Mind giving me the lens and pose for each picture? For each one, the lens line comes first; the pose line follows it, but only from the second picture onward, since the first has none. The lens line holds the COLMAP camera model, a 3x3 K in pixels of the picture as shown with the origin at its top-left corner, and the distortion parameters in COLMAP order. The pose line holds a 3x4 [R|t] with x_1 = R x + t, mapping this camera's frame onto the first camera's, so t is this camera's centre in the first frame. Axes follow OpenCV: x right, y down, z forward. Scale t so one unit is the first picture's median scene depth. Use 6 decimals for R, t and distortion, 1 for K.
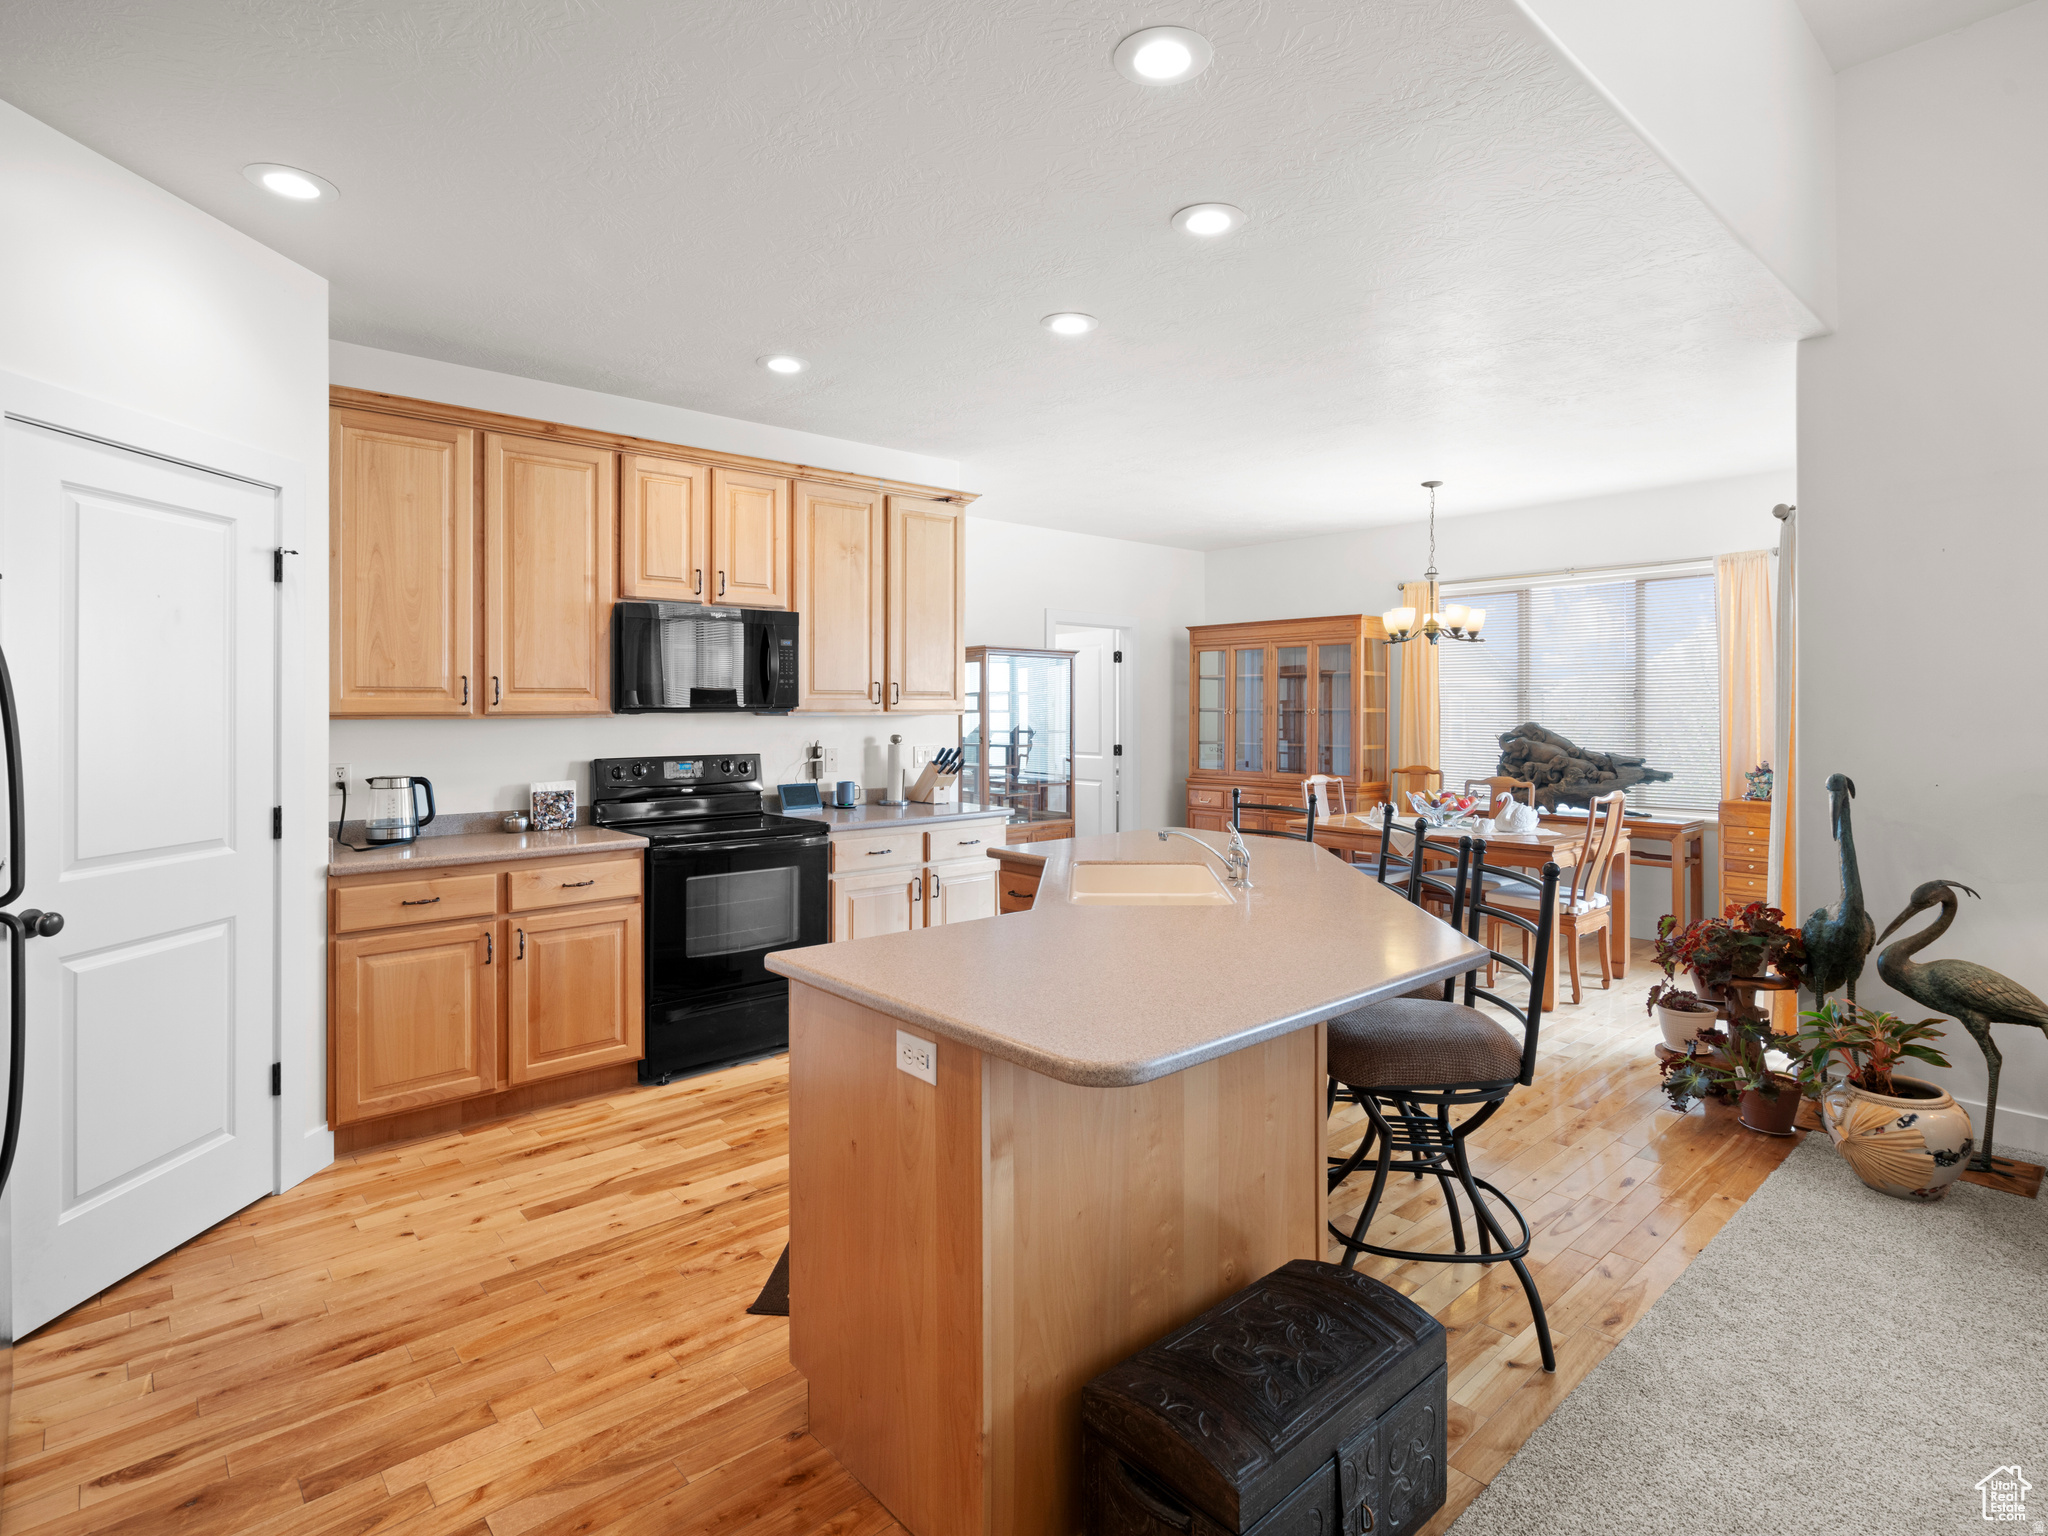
lens RADIAL K [[1073.3, 0, 1033.3], [0, 1073.3, 722.1], [0, 0, 1]] dist [0.003212, 0.001728]
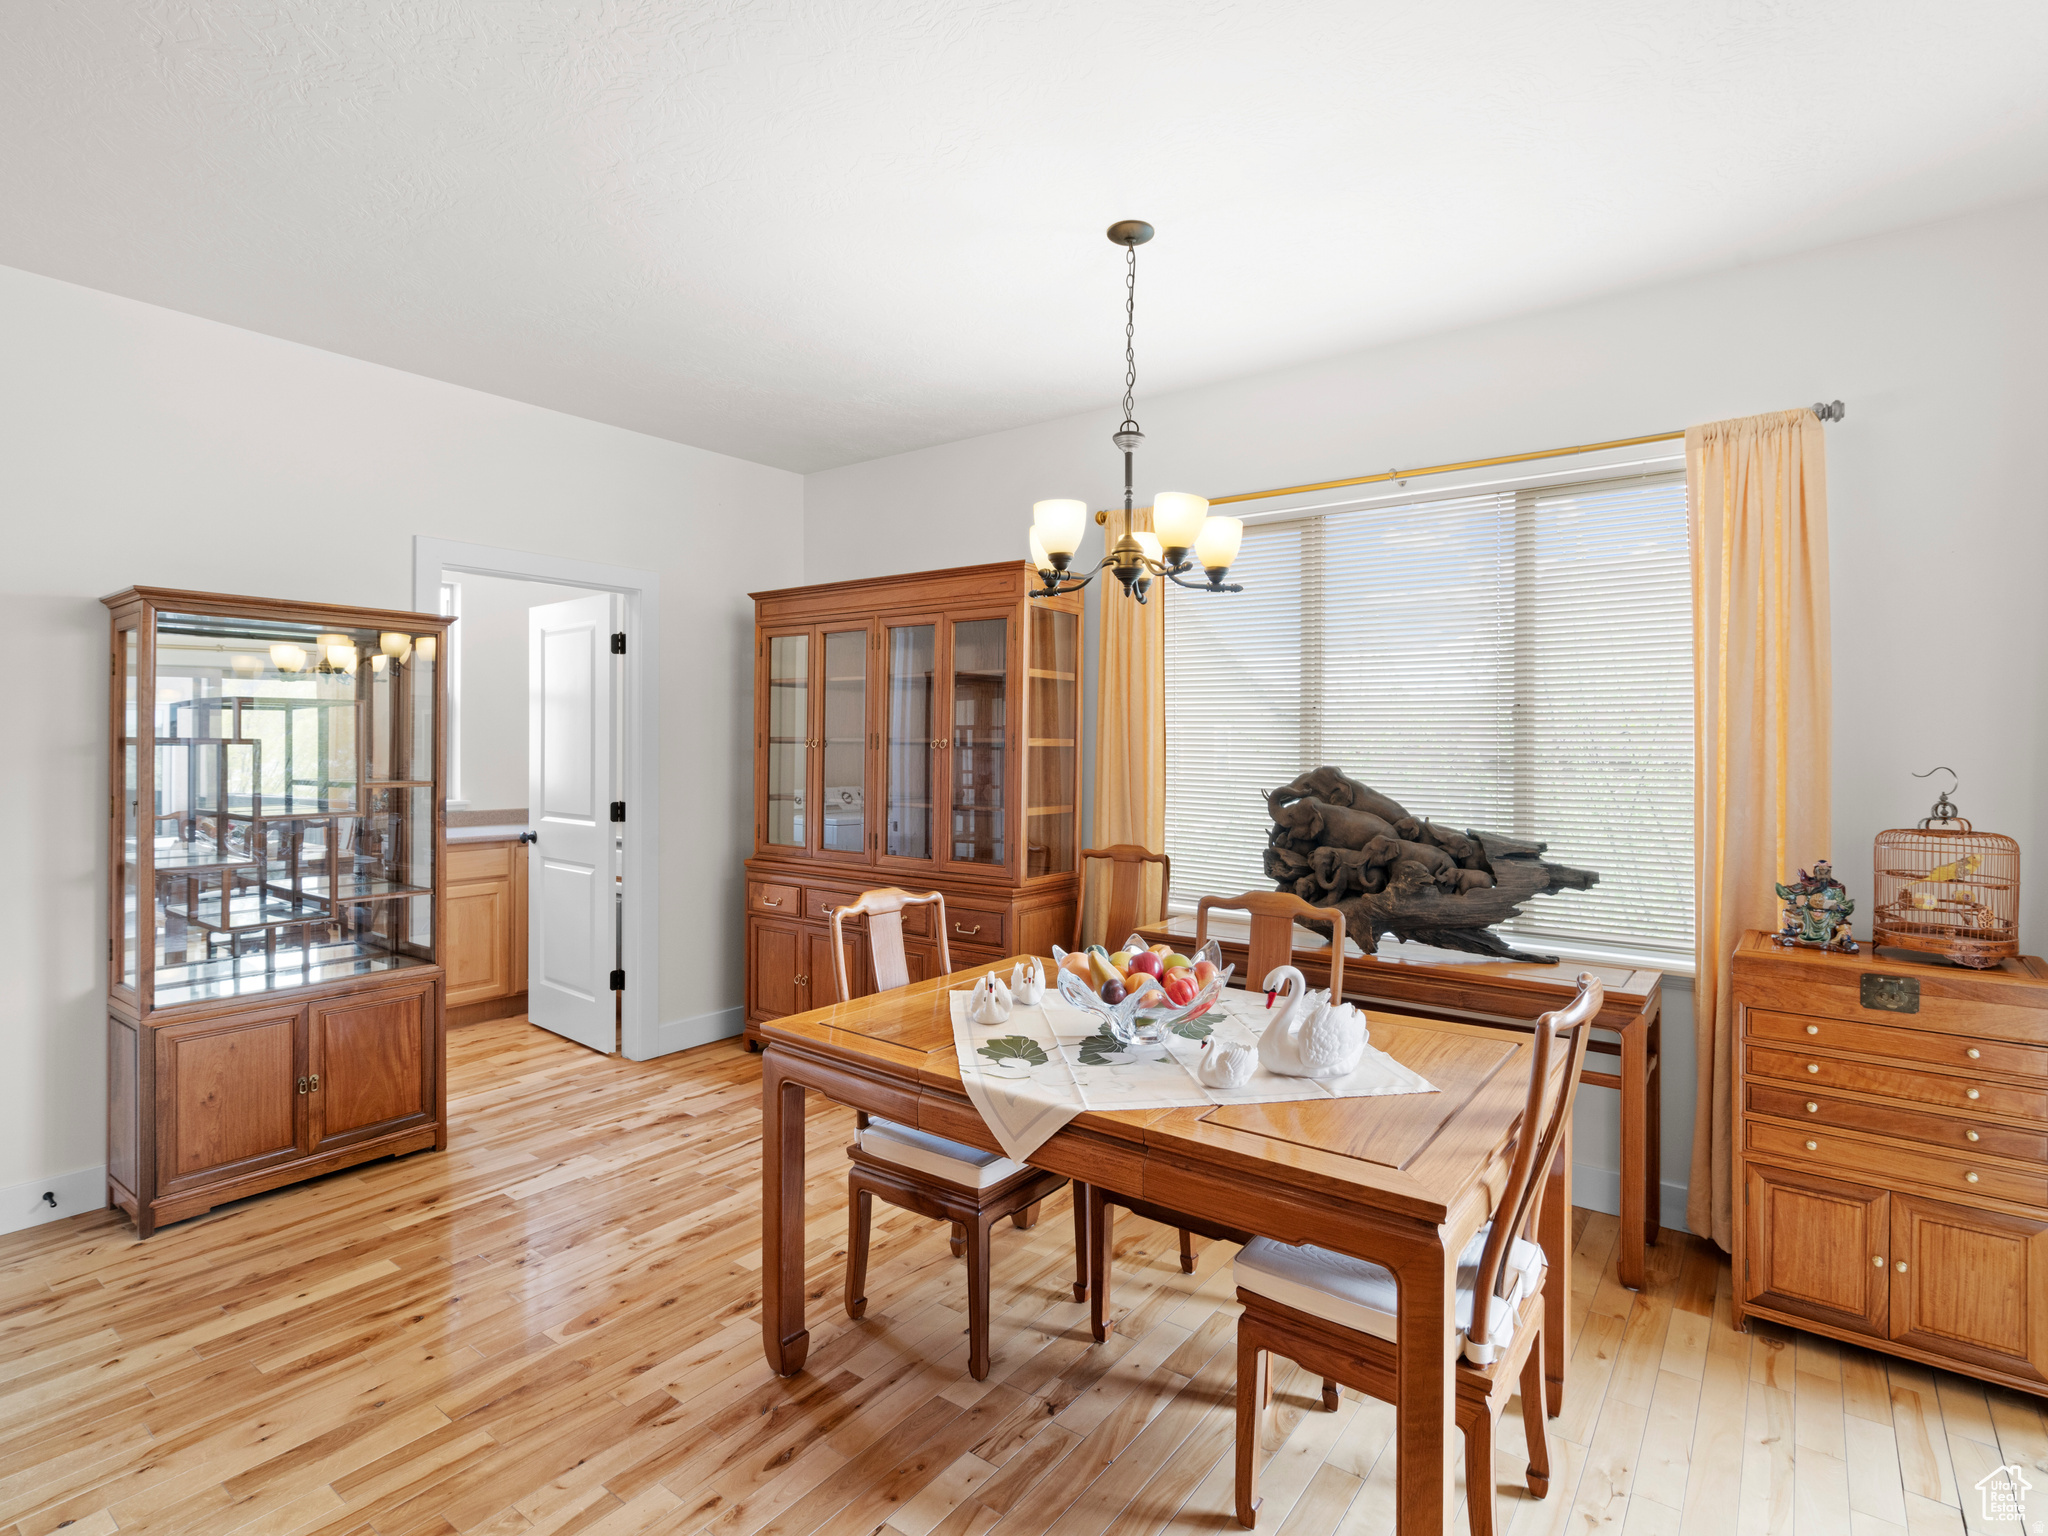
lens RADIAL K [[1073.3, 0, 1024.0], [0, 1073.3, 764.4], [0, 0, 1]] dist [0.003212, 0.001728]
pose [[0.982115, -0.000344, 0.188279, 0.229789], [-0.002261, 0.999905, 0.013621, -0.008231], [-0.188266, -0.013803, 0.982021, 0.535766]]
